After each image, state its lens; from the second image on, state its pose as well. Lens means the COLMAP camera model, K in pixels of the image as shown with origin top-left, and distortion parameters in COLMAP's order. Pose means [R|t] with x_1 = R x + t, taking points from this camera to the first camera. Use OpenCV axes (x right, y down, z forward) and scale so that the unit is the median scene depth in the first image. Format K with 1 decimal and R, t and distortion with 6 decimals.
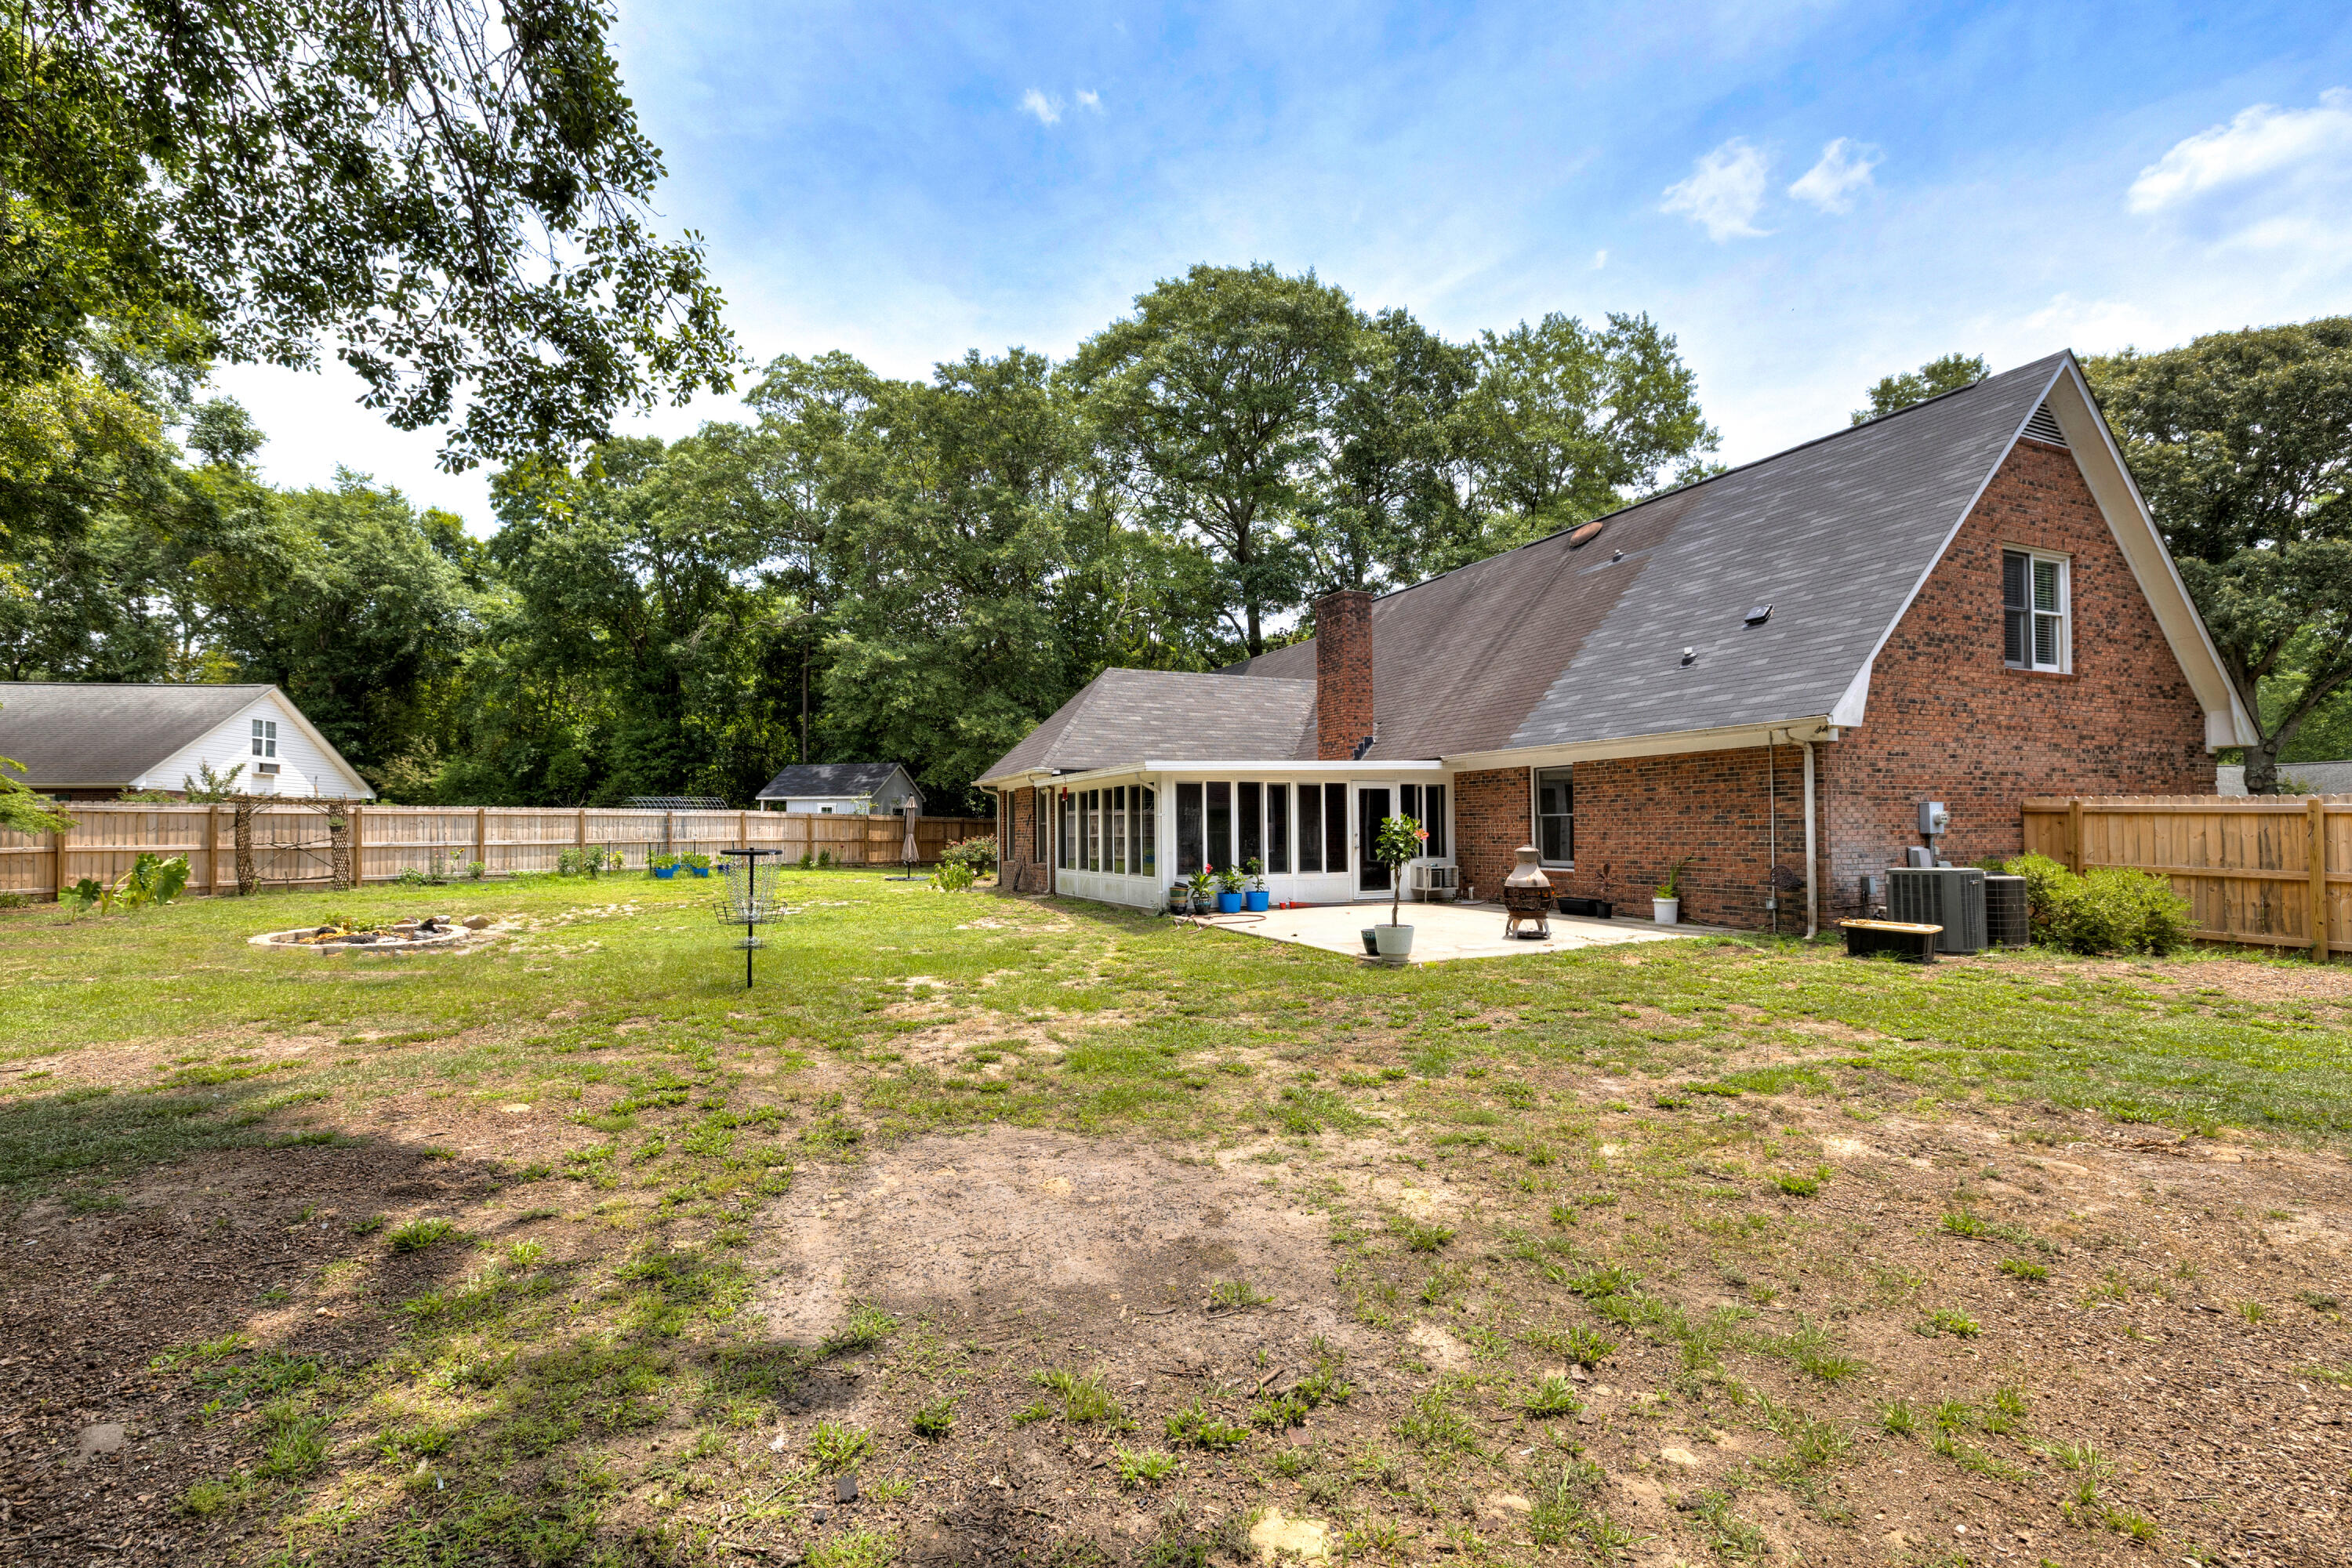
lens RADIAL K [[1027.1, 0, 1175.9], [0, 1027.1, 795.9], [0, 0, 1]] dist [0.000306, -0.001109]
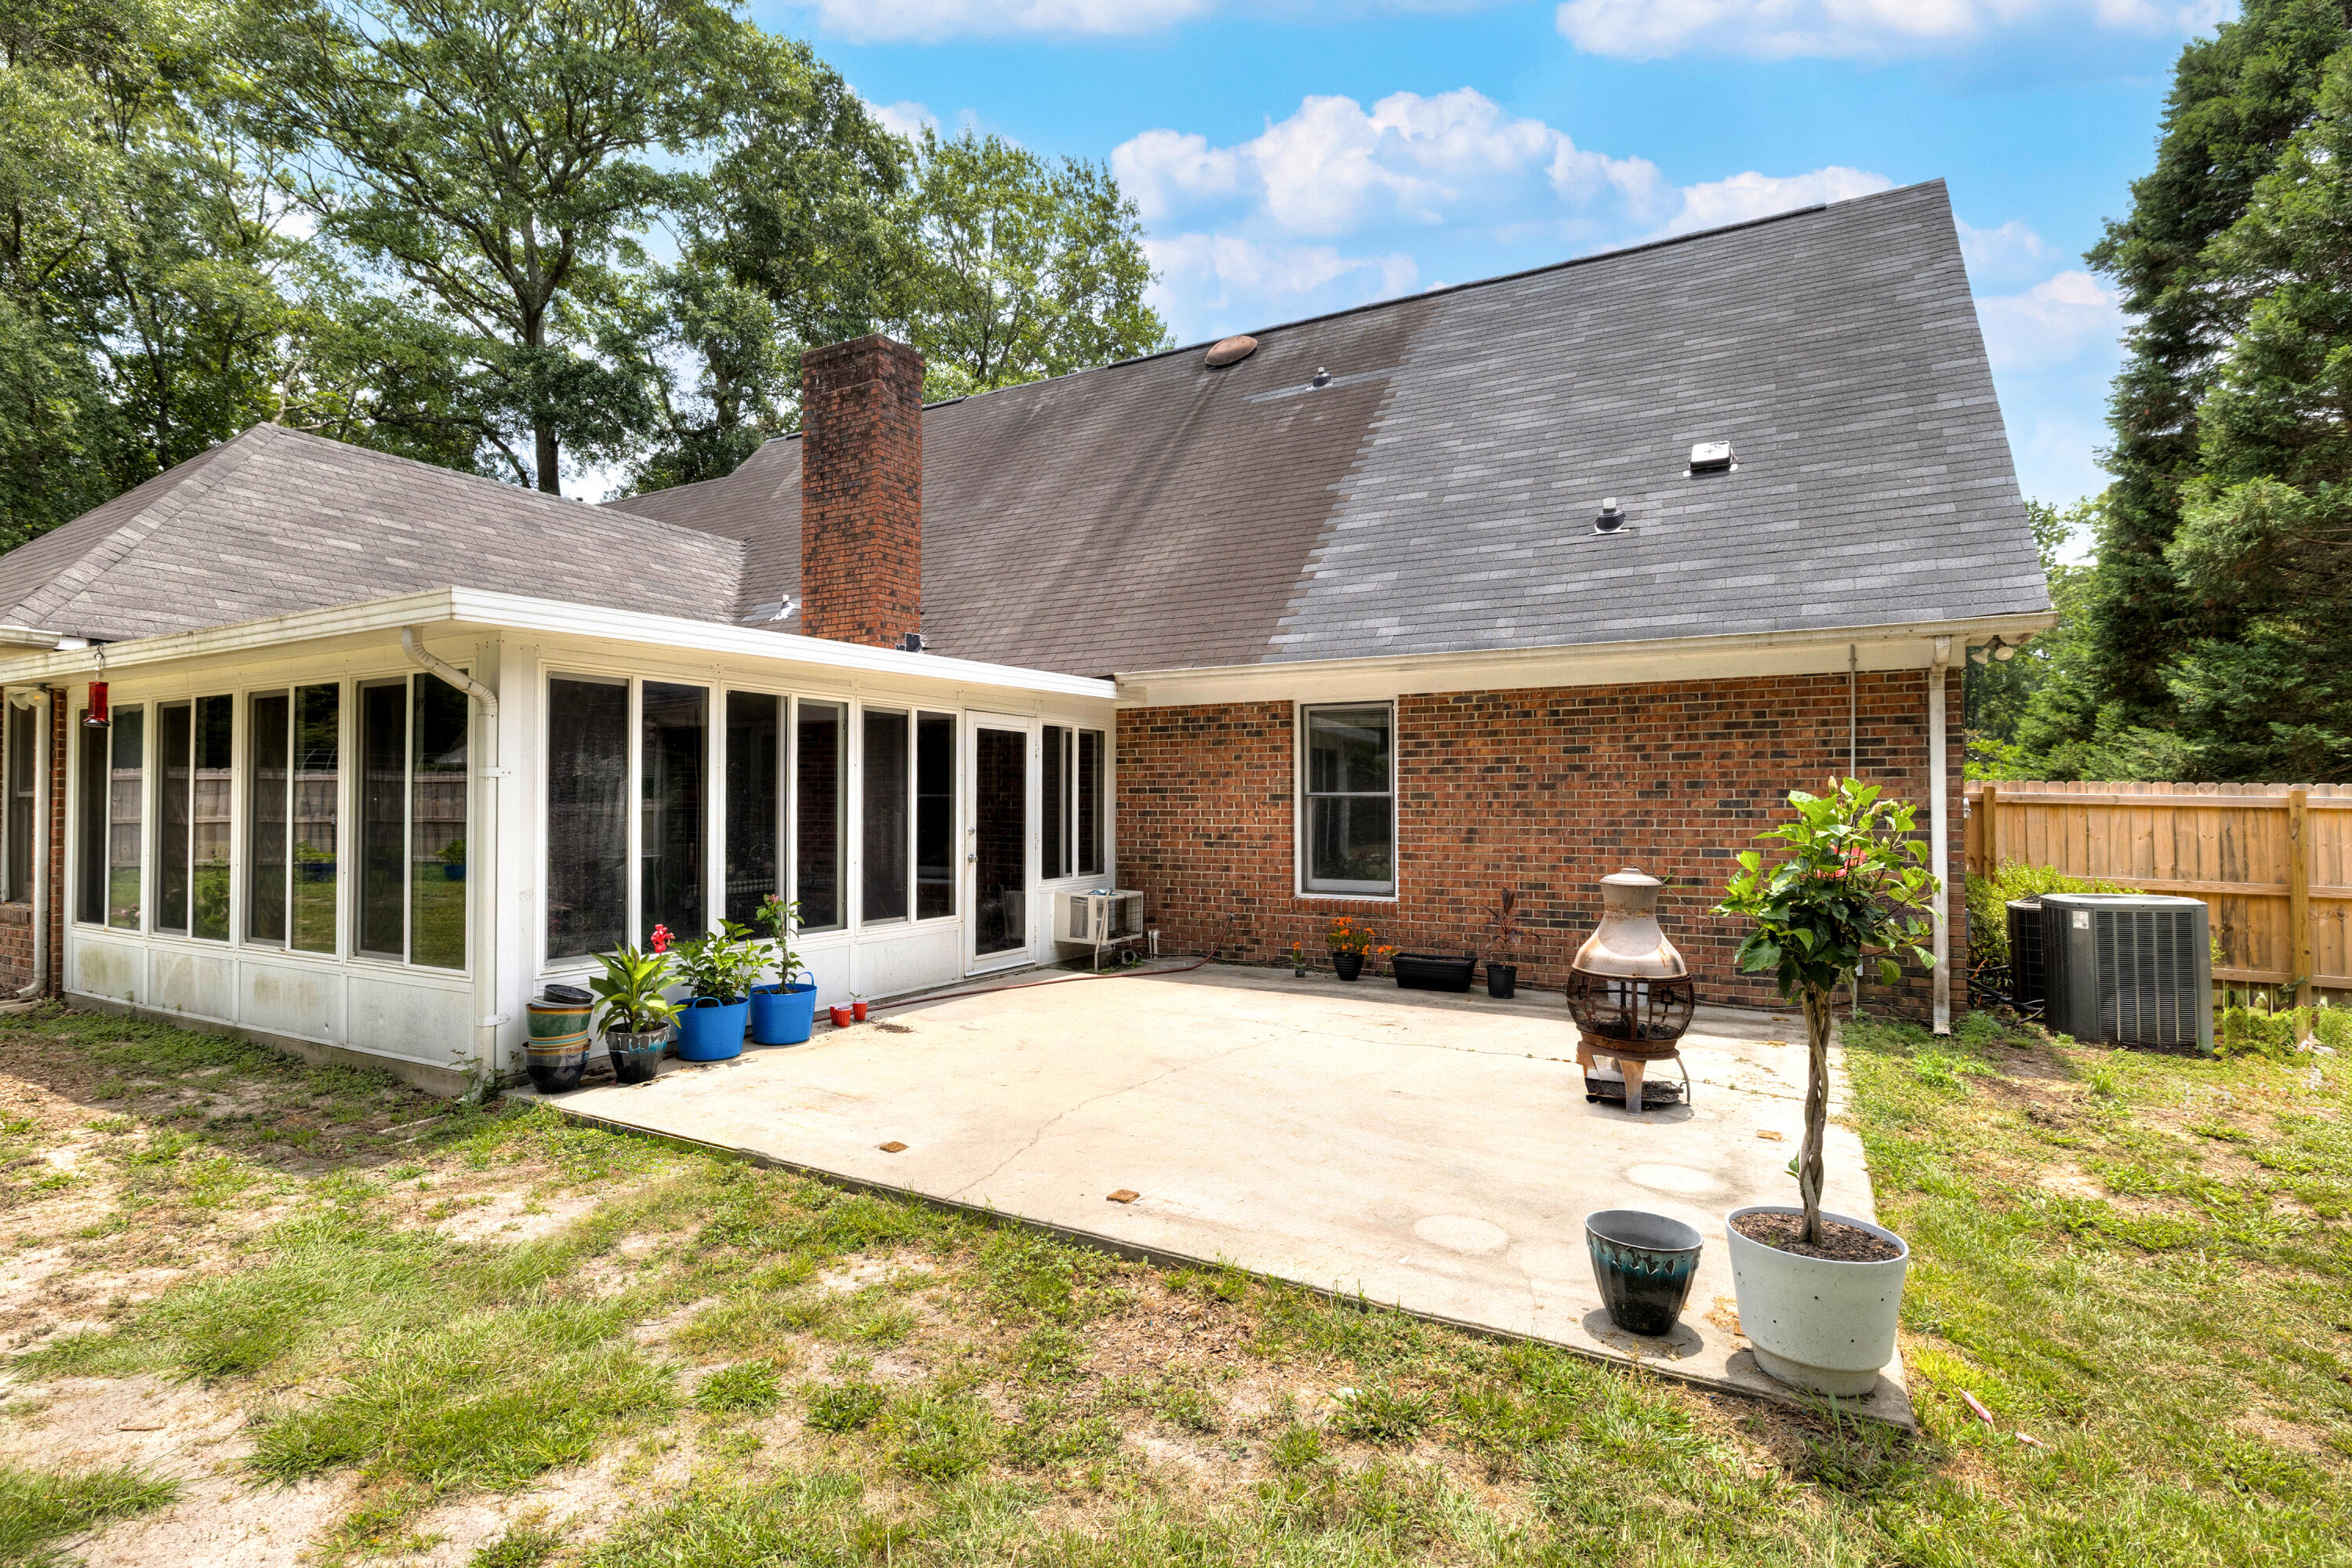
lens RADIAL K [[1153.7, 0, 1174.7], [0, 1153.7, 783.7], [0, 0, 1]] dist [-0.002159, 0.000085]
pose [[0.810597, 0.021291, 0.585217, -0.050254], [-0.028221, 0.999598, 0.002723, 0.013842], [-0.584924, -0.018723, 0.810872, 0.563884]]
